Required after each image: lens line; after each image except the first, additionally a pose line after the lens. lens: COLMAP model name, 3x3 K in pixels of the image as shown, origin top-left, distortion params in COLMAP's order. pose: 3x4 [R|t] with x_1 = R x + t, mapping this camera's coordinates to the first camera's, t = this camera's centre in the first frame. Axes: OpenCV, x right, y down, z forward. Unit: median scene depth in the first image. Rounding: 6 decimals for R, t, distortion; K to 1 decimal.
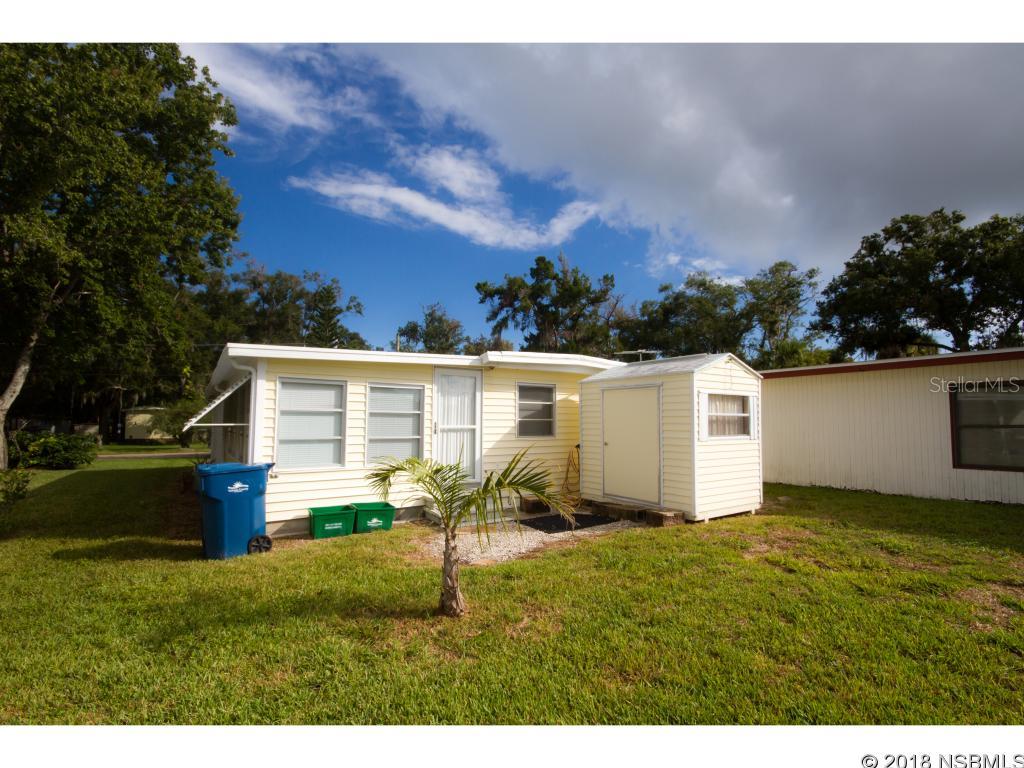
lens RADIAL K [[471.5, 0, 511.8], [0, 471.5, 384.4], [0, 0, 1]] dist [0.004006, -0.008377]
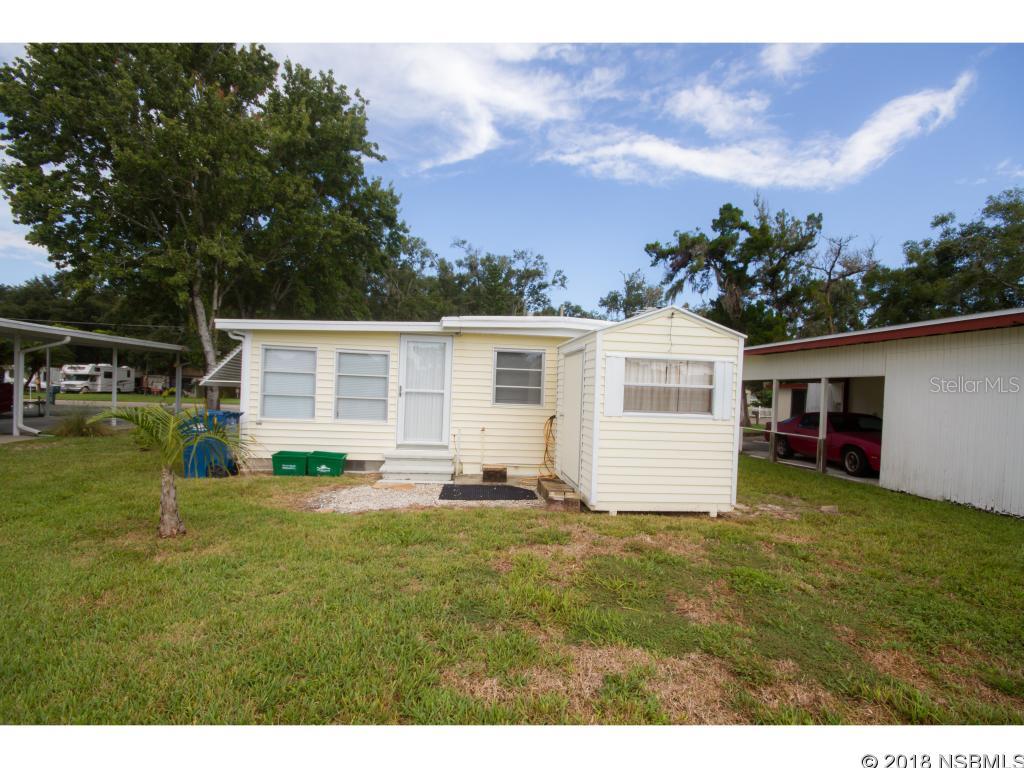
lens RADIAL K [[471.5, 0, 515.1], [0, 471.5, 384.9], [0, 0, 1]] dist [0.004006, -0.008377]
pose [[0.875661, 0.026278, -0.482212, 0.152851], [0.003364, 0.998162, 0.060504, 0.003804], [0.482915, -0.054603, 0.873963, 0.049549]]
